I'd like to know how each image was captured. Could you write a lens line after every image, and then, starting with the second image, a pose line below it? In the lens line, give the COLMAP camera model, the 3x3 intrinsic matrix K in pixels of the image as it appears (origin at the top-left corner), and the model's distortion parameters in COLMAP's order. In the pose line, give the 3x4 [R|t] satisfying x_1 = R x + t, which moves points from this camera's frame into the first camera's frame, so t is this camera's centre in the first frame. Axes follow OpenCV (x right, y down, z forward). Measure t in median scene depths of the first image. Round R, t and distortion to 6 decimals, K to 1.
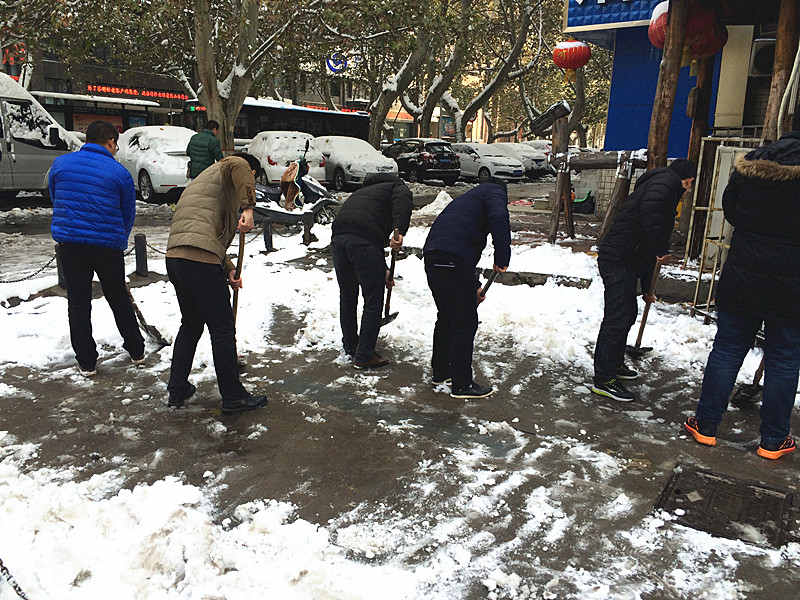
lens RADIAL K [[676.3, 0, 395.5], [0, 676.3, 304.2], [0, 0, 1]] dist [0.090856, -0.112665]
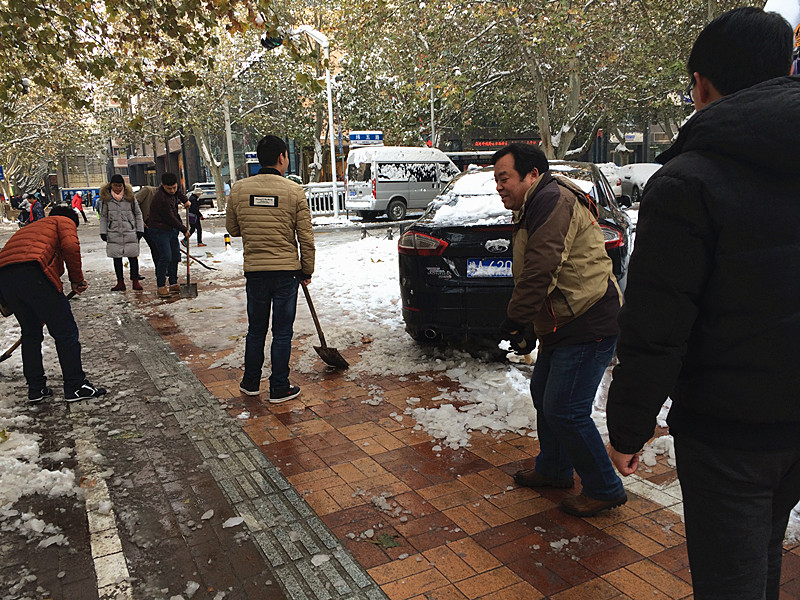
lens RADIAL K [[676.3, 0, 395.5], [0, 676.3, 304.2], [0, 0, 1]] dist [0.090856, -0.112665]
pose [[0.866781, 0.018989, -0.498328, 0.318041], [-0.044404, 0.998244, -0.039197, 0.197975], [0.496708, 0.056103, 0.866102, -0.749741]]
